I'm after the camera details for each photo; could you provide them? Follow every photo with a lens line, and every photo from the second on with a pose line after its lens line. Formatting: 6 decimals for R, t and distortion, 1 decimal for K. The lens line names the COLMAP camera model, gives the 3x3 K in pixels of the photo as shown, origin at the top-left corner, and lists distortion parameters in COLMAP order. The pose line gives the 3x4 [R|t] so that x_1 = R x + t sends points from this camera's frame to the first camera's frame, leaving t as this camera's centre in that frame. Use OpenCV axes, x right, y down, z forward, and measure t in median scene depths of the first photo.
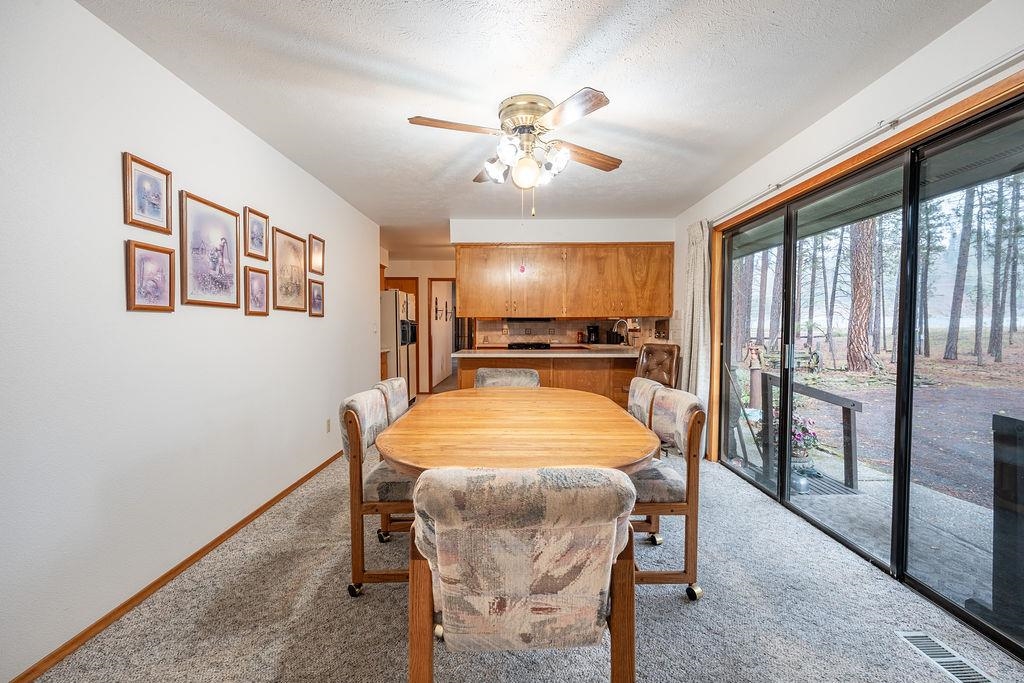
lens RADIAL K [[448.6, 0, 512.0], [0, 448.6, 341.5], [0, 0, 1]] dist [-0.002707, -0.000229]
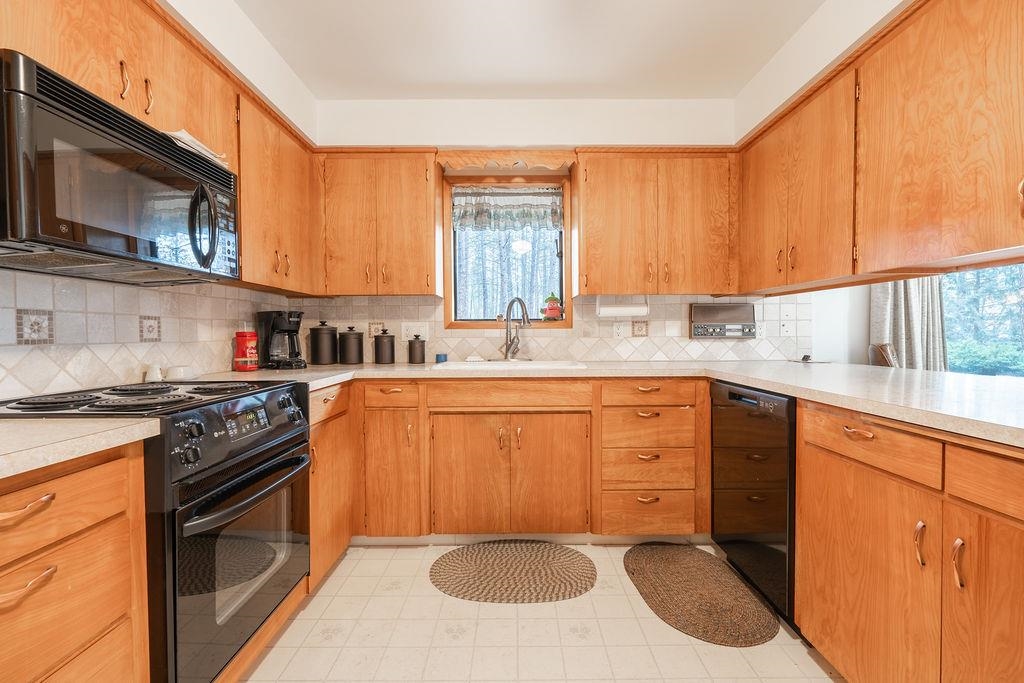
lens RADIAL K [[448.6, 0, 512.0], [0, 448.6, 341.5], [0, 0, 1]] dist [-0.002707, -0.000229]
pose [[-0.013600, -0.017621, 0.999752, -0.131268], [0.028711, 0.999426, 0.018006, -0.014918], [-0.999495, 0.028949, -0.013086, 0.825058]]
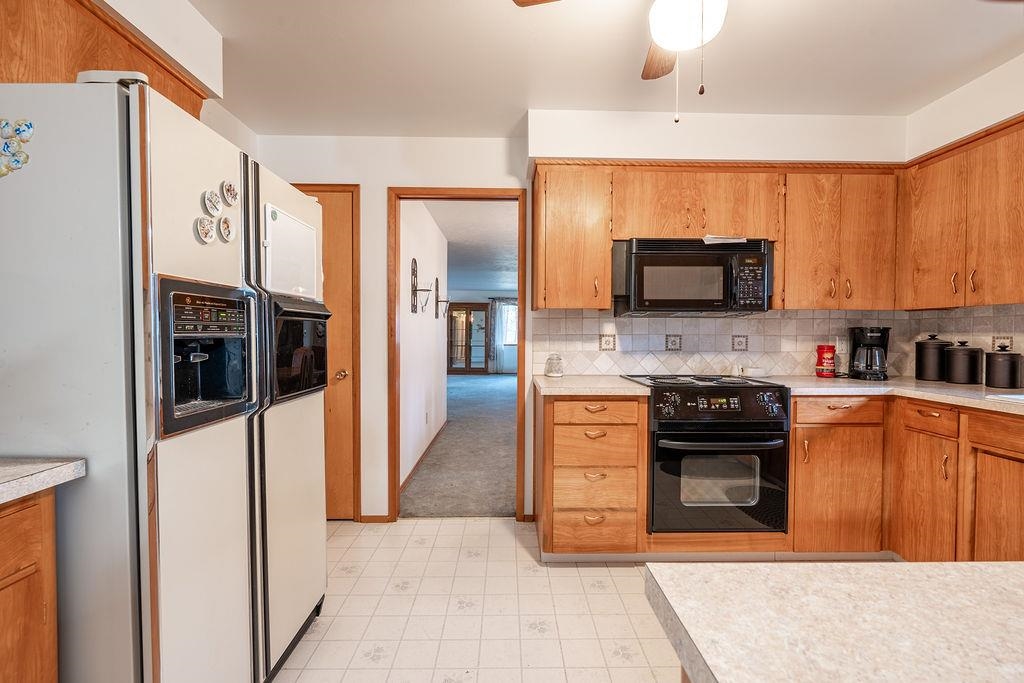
lens RADIAL K [[448.6, 0, 512.0], [0, 448.6, 341.5], [0, 0, 1]] dist [-0.002707, -0.000229]
pose [[0.999603, 0.002625, 0.028058, -0.100002], [-0.002457, 0.999979, -0.005996, -0.020875], [-0.028073, 0.005925, 0.999588, 0.650742]]
